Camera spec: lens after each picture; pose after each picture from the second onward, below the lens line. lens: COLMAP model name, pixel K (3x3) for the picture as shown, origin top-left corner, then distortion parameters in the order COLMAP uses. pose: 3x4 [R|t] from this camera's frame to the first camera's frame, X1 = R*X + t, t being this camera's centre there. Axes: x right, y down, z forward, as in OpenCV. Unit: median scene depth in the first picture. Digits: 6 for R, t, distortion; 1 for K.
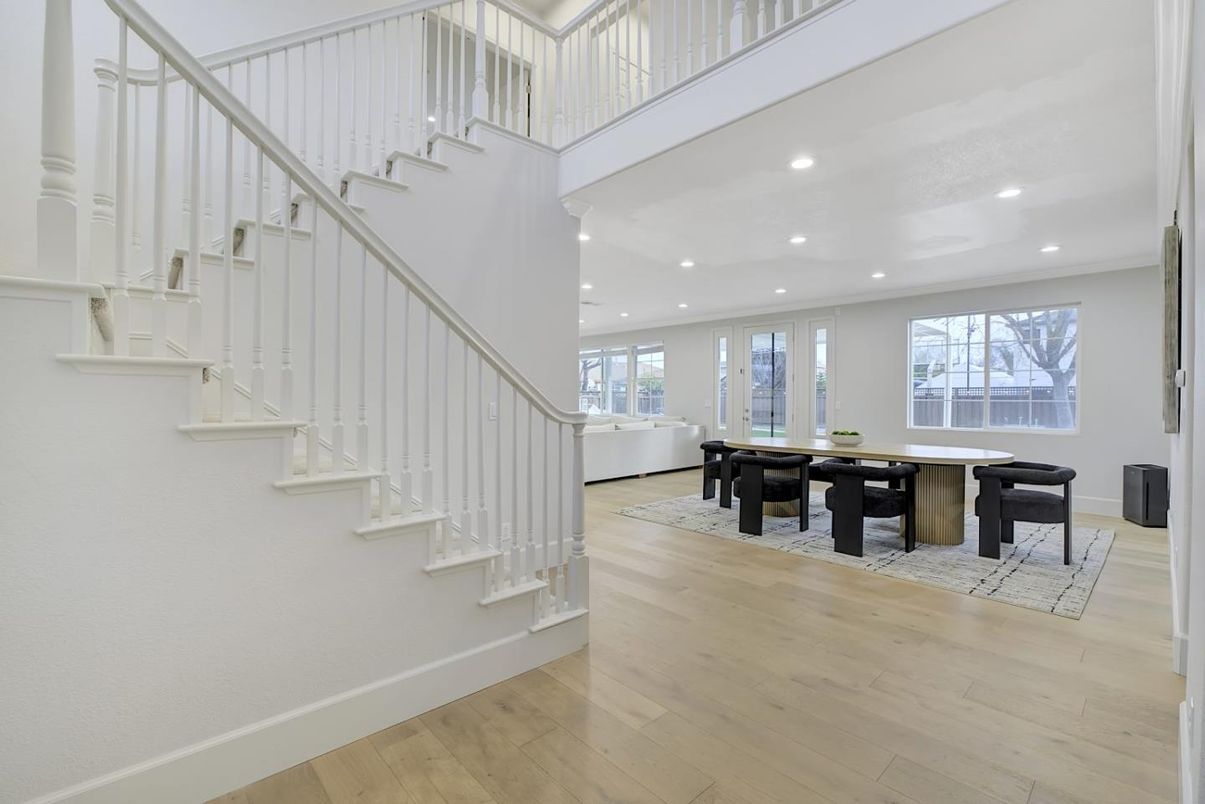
lens RADIAL K [[529.3, 0, 604.5], [0, 529.3, 403.1], [0, 0, 1]] dist [-0.033203, 0.001306]
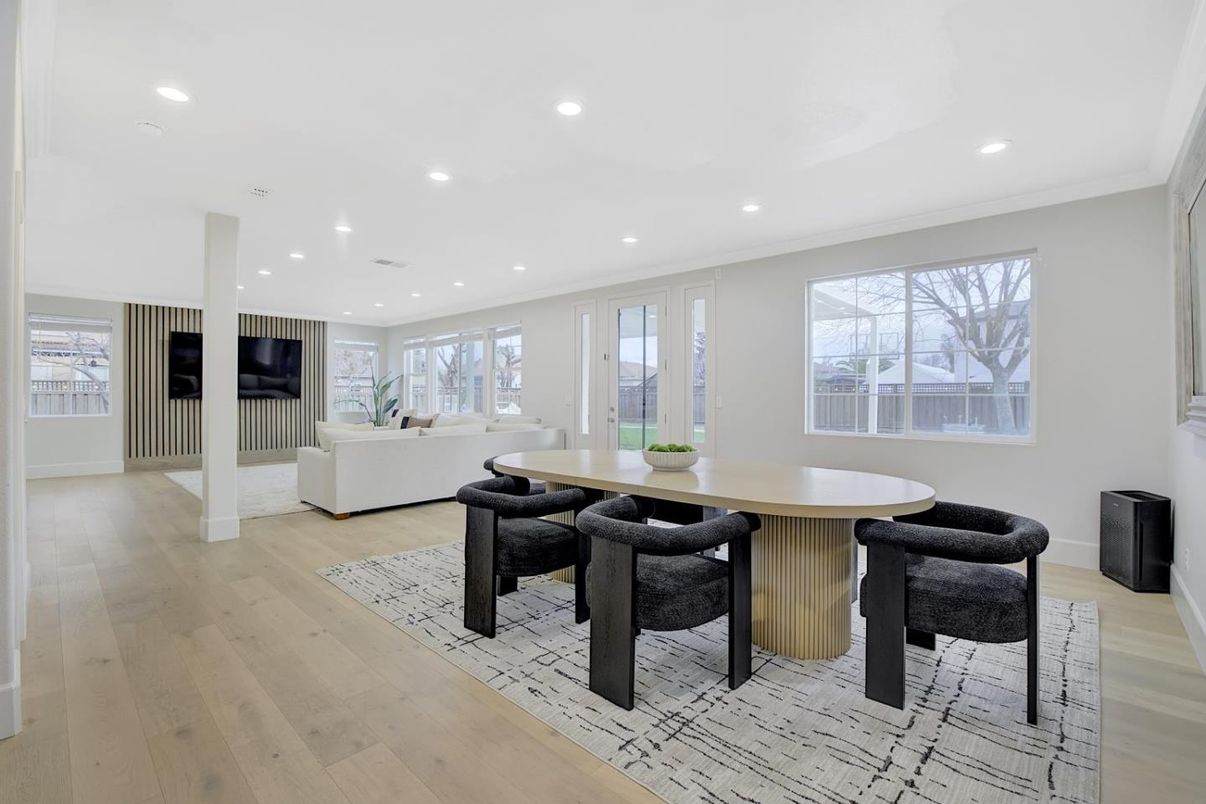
lens RADIAL K [[529.7, 0, 610.3], [0, 529.7, 399.6], [0, 0, 1]] dist [-0.033203, 0.001306]
pose [[0.996555, -0.001636, 0.082914, 0.339638], [0.001890, 0.999994, -0.002991, 0.004207], [-0.082909, 0.003137, 0.996552, 0.404090]]
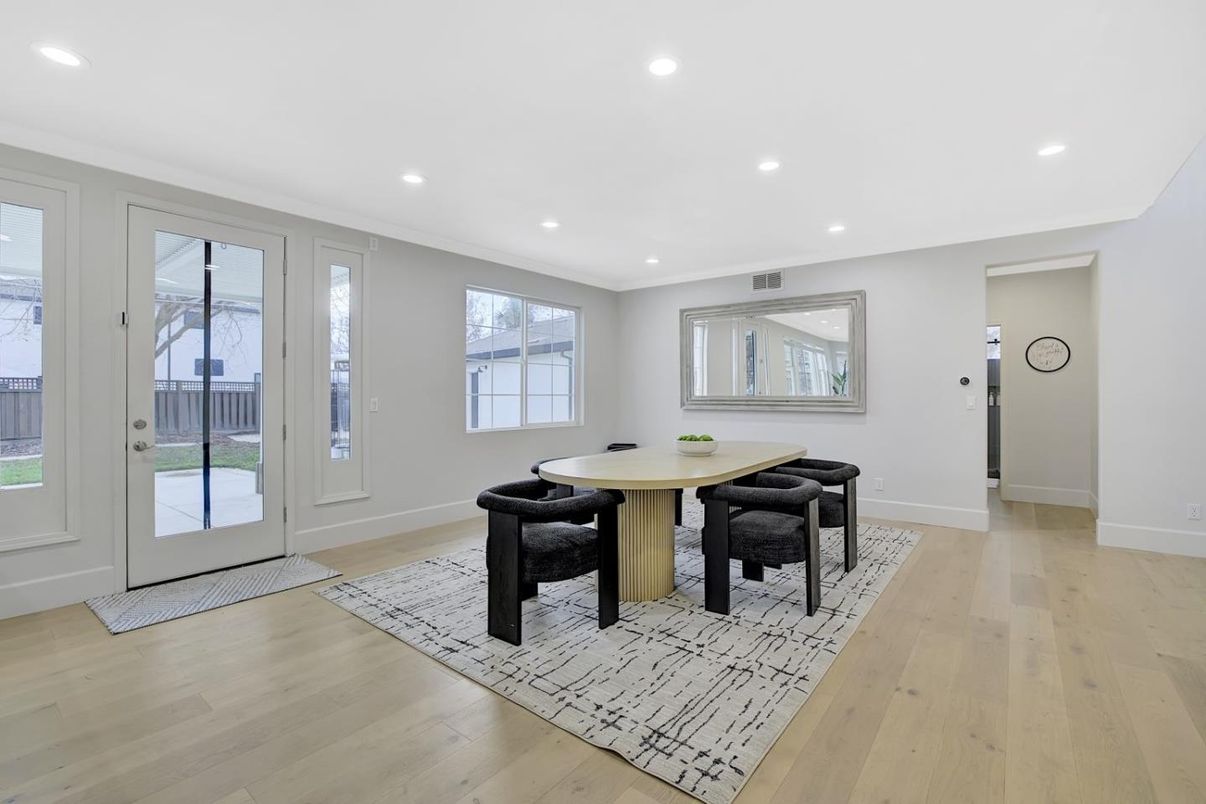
lens RADIAL K [[529.7, 0, 609.1], [0, 529.7, 394.1], [0, 0, 1]] dist [-0.033203, 0.001306]
pose [[-0.159528, -0.007322, 0.987166, -0.253142], [0.008790, 0.999922, 0.008837, -0.013832], [-0.987154, 0.010087, -0.159451, 1.206780]]
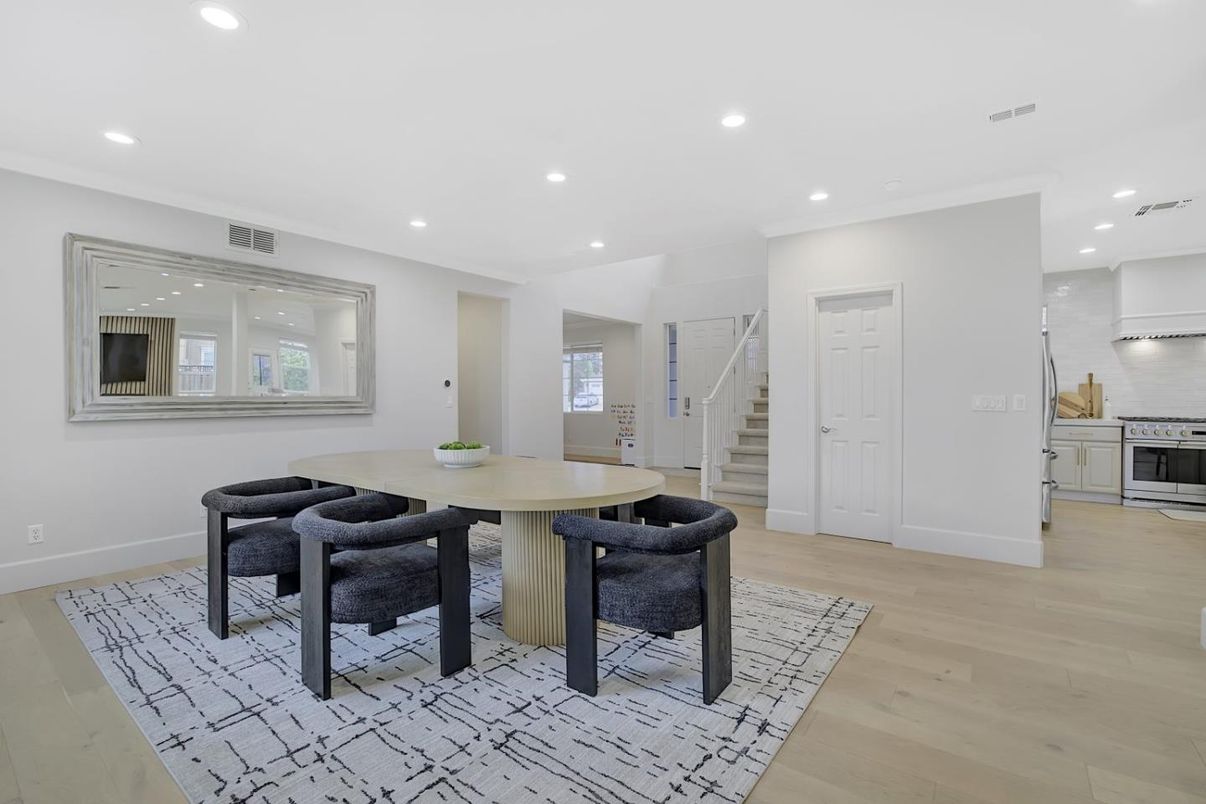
lens RADIAL K [[529.7, 0, 624.9], [0, 529.7, 393.1], [0, 0, 1]] dist [-0.033203, 0.001306]
pose [[-0.980540, -0.003986, -0.196279, 0.389998], [-0.003832, 0.999992, -0.001163, -0.003056], [0.196282, -0.000388, -0.980547, 1.596234]]
